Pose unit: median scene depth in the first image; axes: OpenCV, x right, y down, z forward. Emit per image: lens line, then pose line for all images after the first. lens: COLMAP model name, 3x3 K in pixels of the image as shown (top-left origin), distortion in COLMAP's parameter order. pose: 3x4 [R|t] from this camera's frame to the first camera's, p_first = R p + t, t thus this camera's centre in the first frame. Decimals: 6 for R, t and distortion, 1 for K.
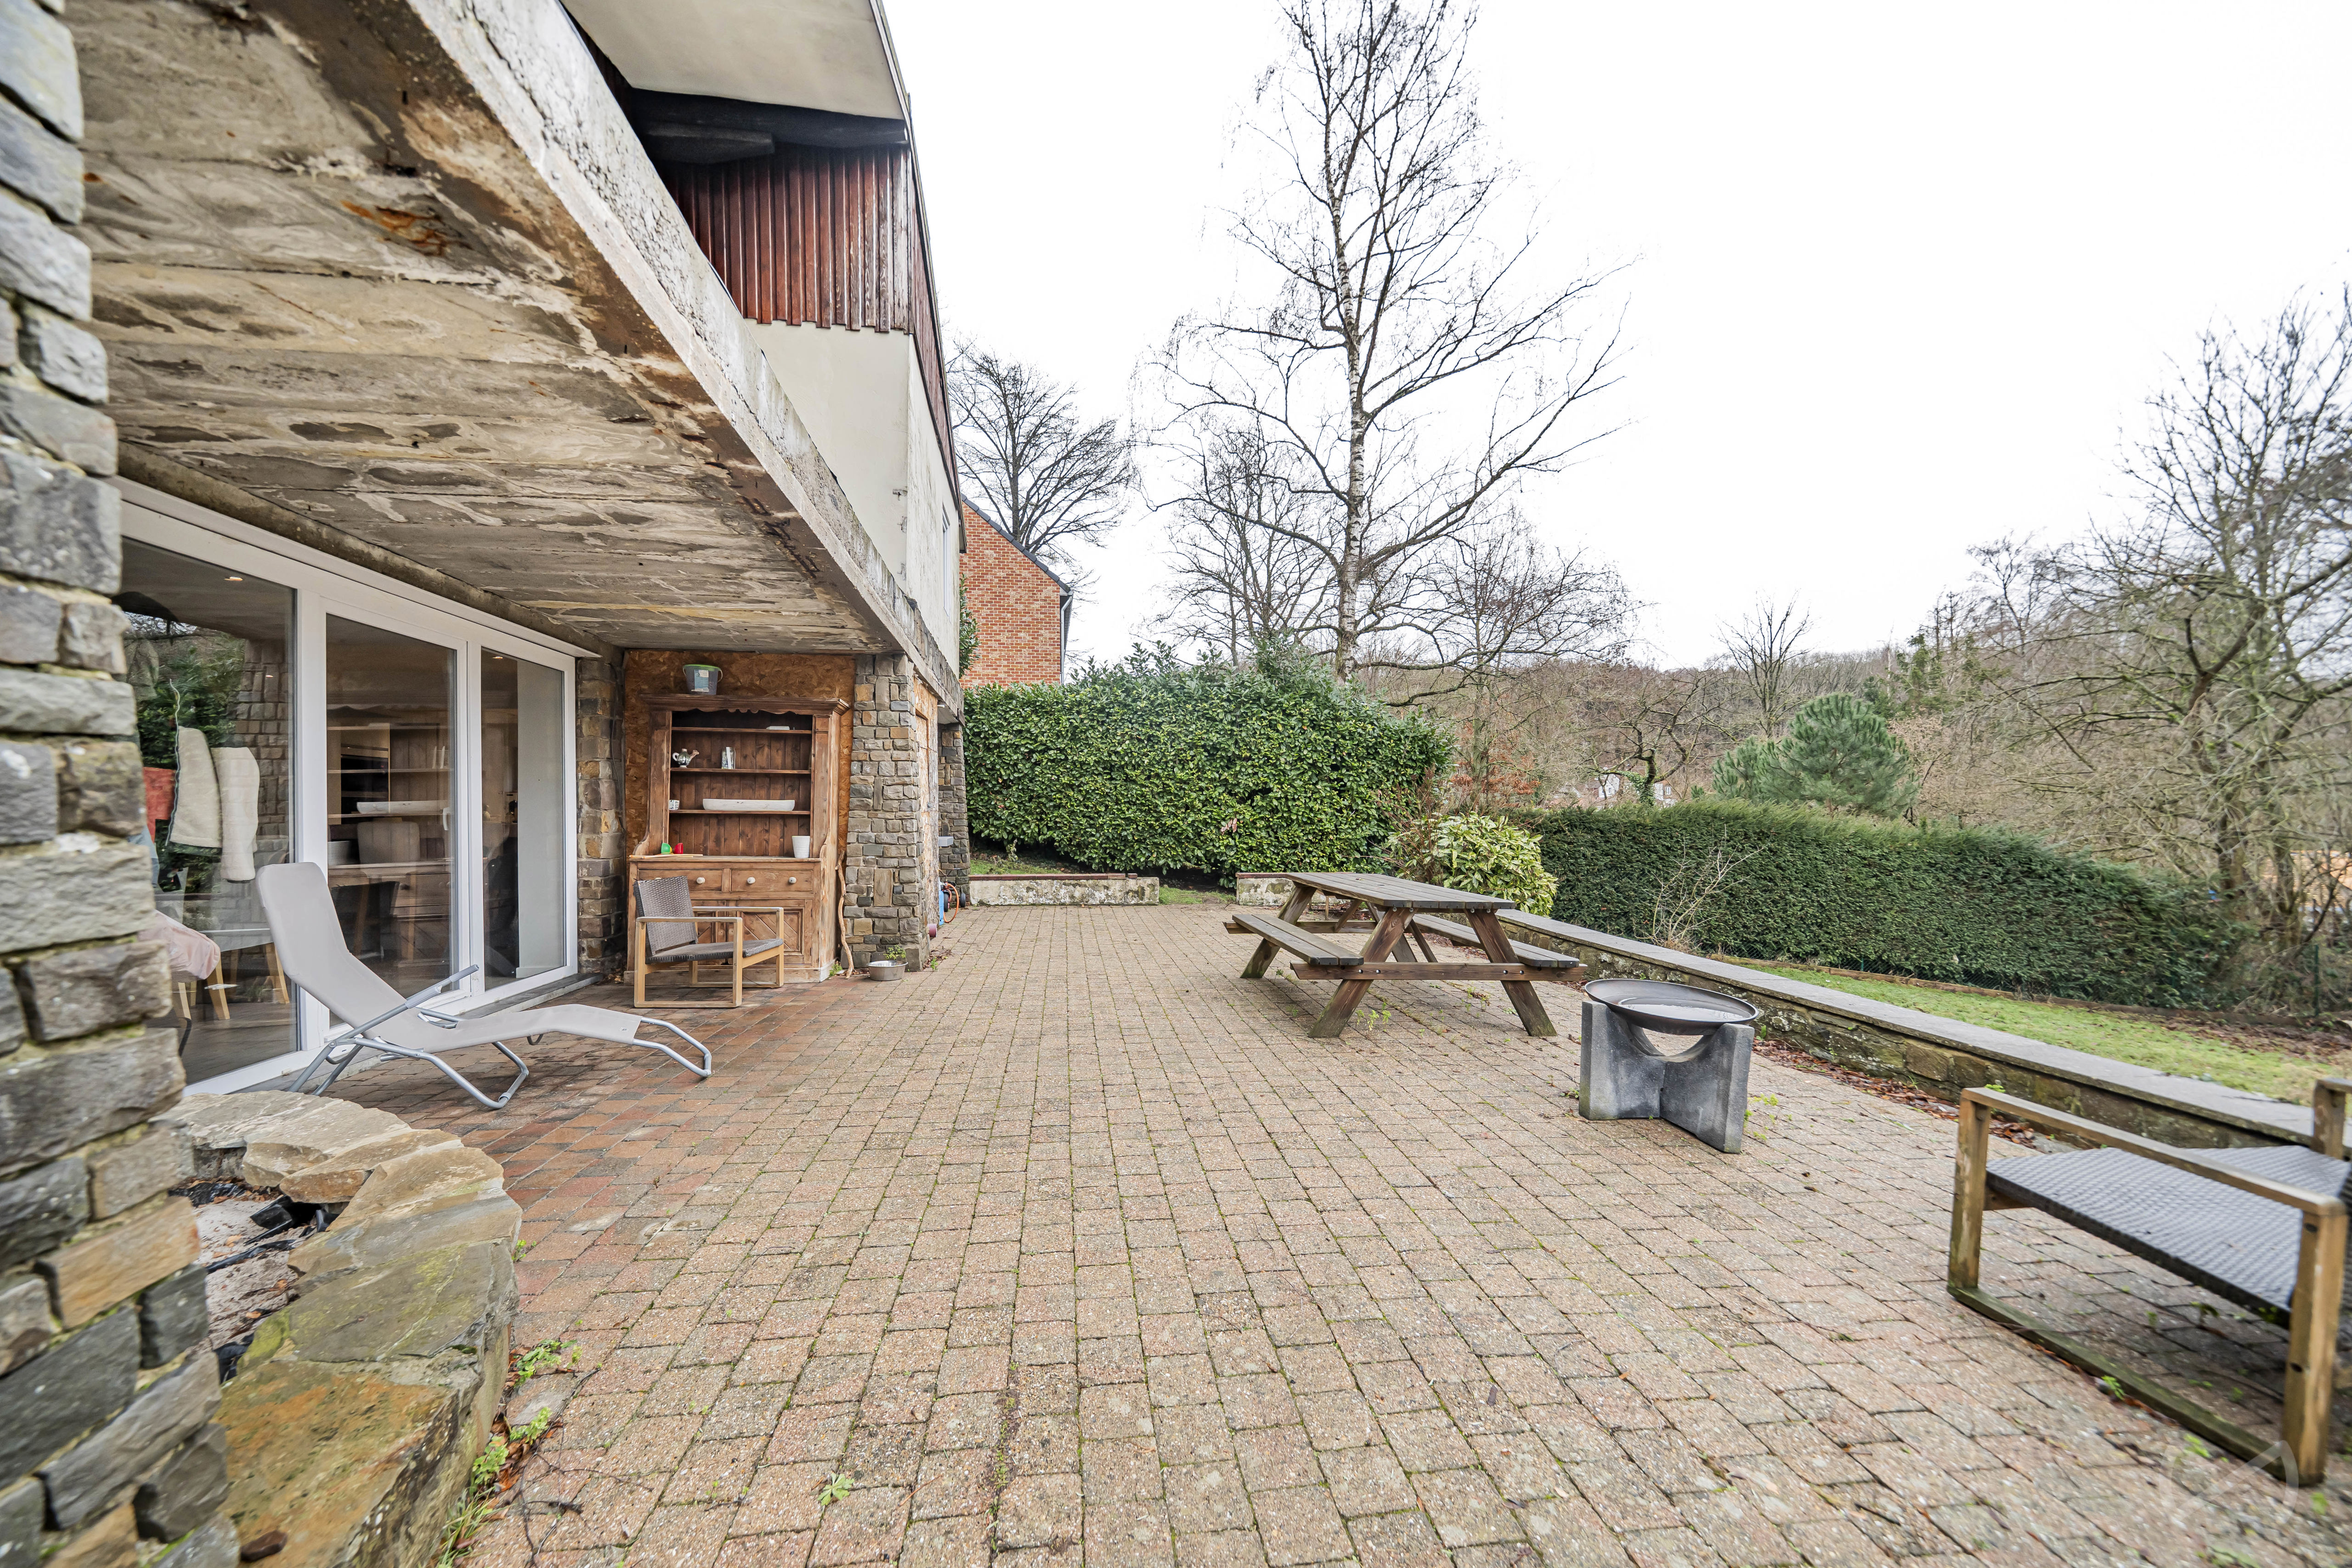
lens RADIAL K [[814.0, 0, 1164.4], [0, 814.0, 814.1], [0, 0, 1]] dist [-0.015084, 0.002750]
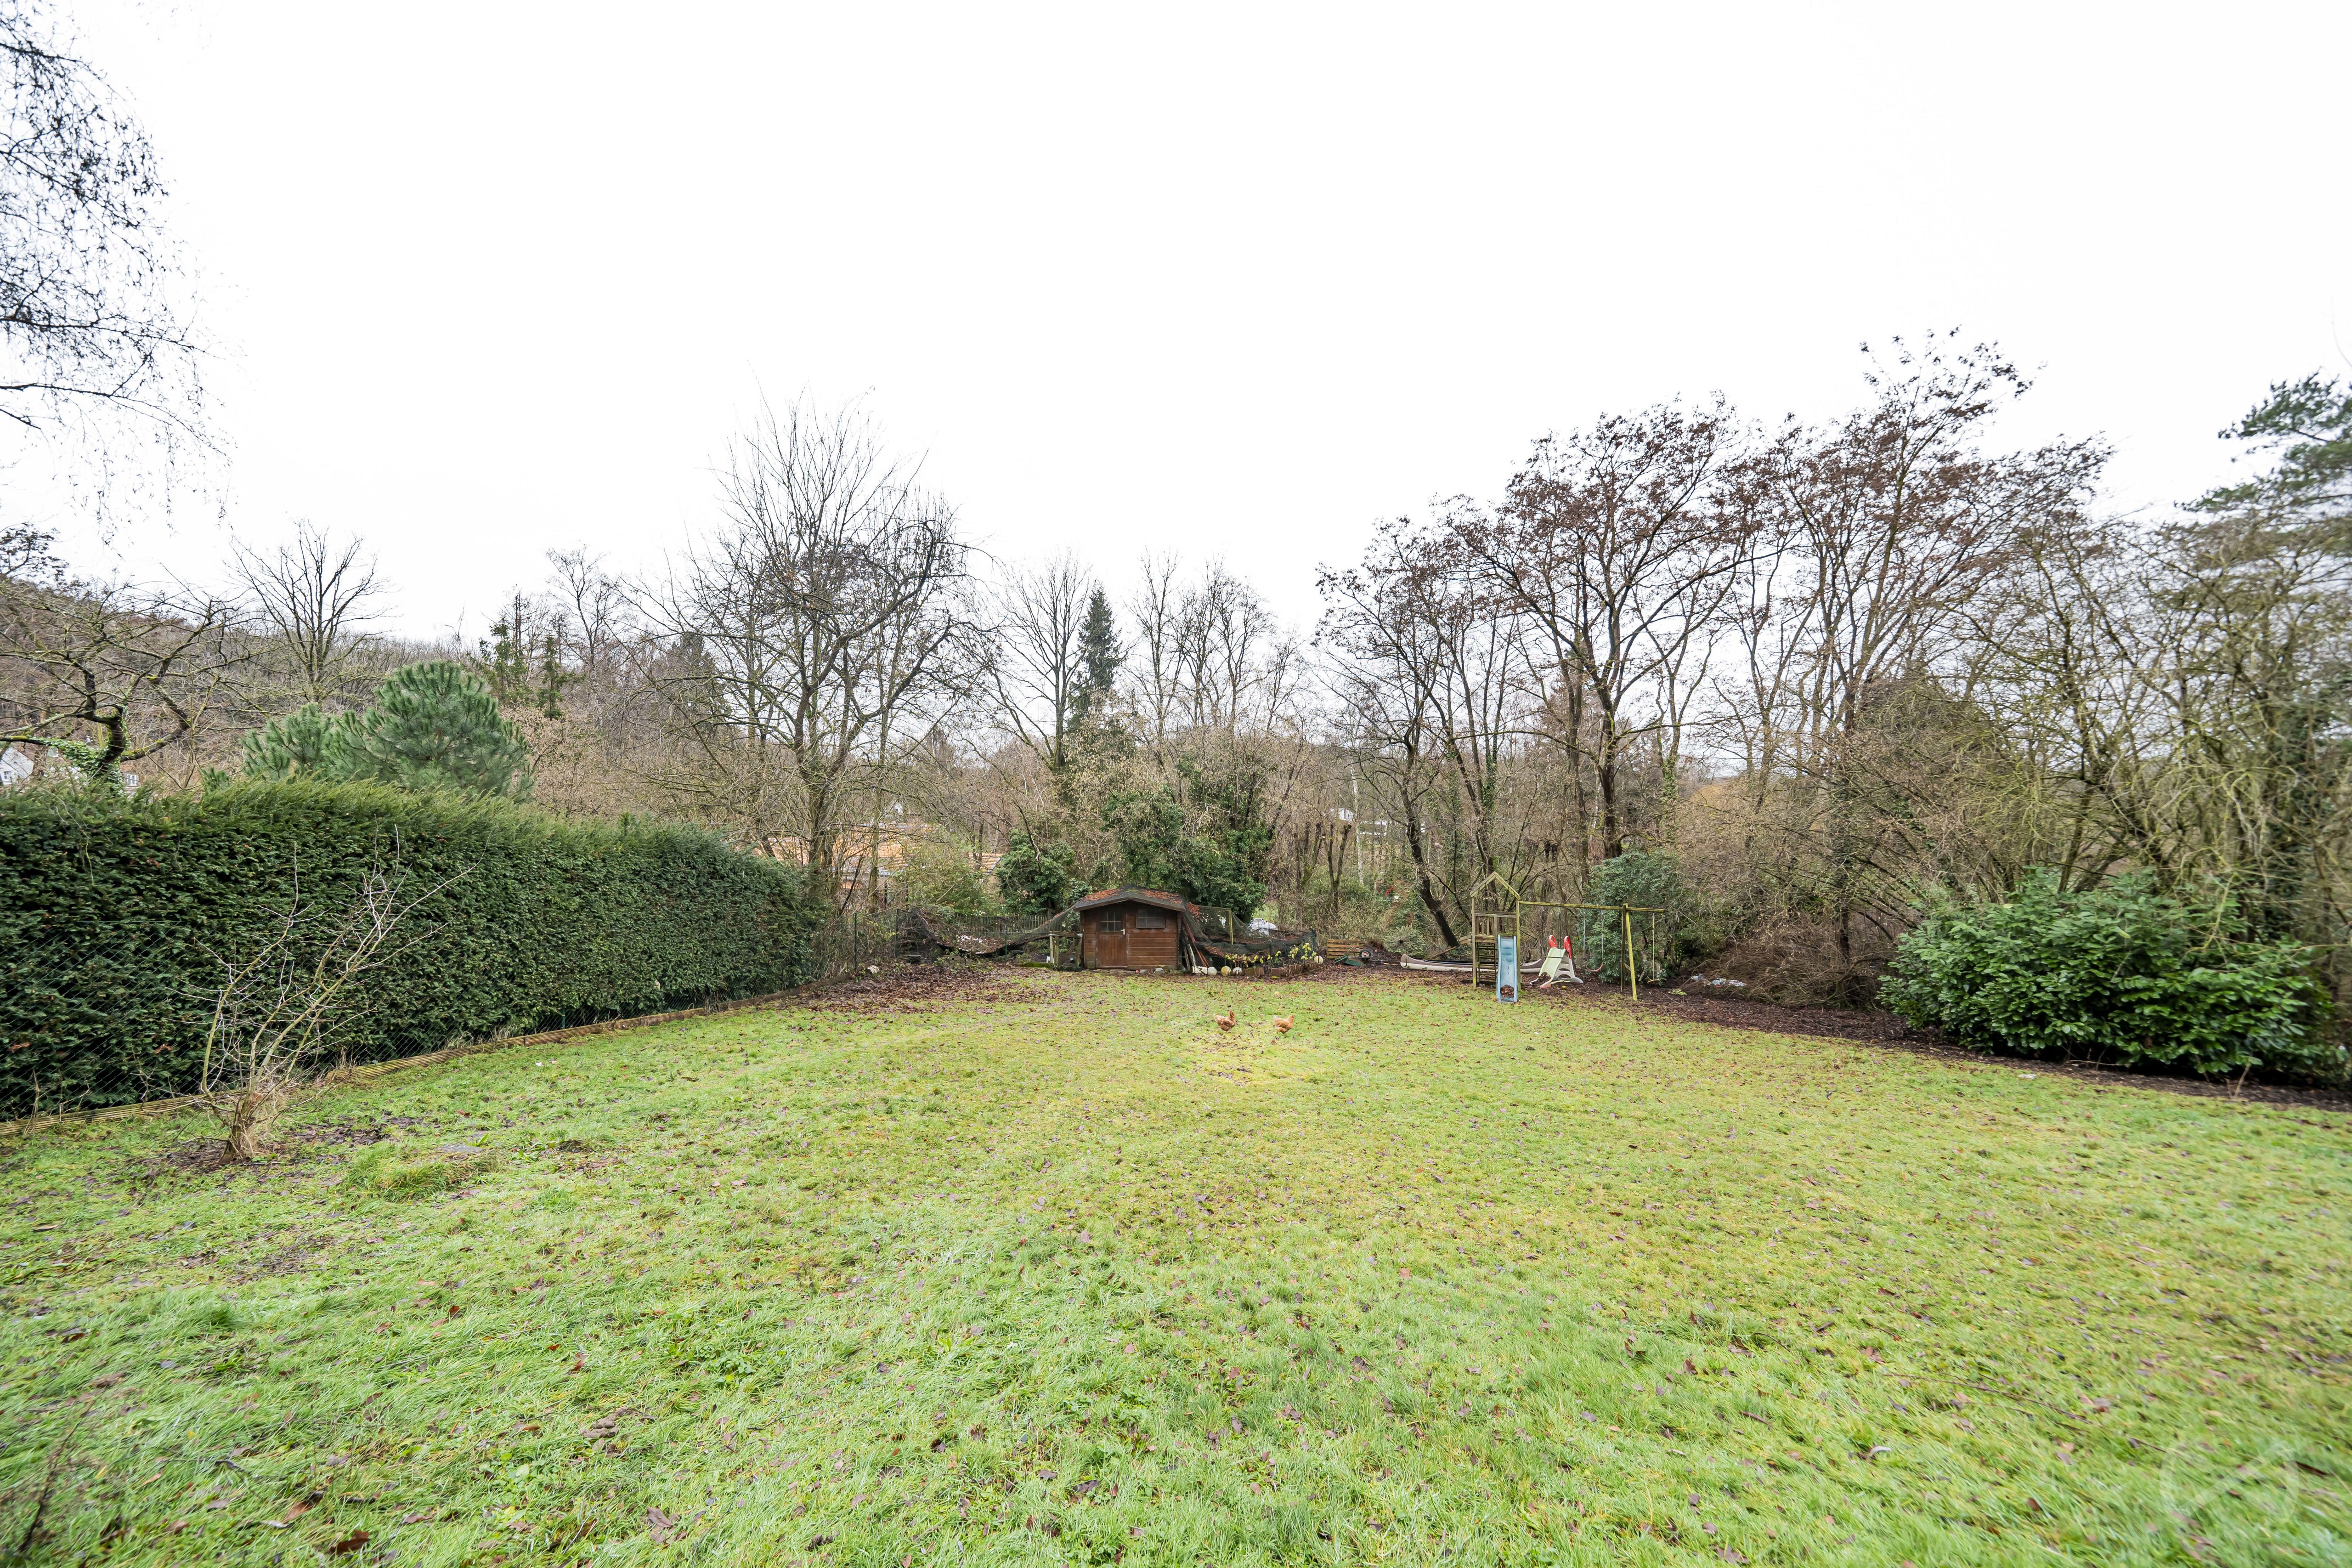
lens RADIAL K [[814.0, 0, 1164.4], [0, 814.0, 814.1], [0, 0, 1]] dist [-0.015084, 0.002750]
pose [[0.099788, -0.001353, 0.995008, 0.202547], [0.000658, 0.999999, 0.001294, 0.004165], [-0.995008, 0.000526, 0.099789, 0.388726]]
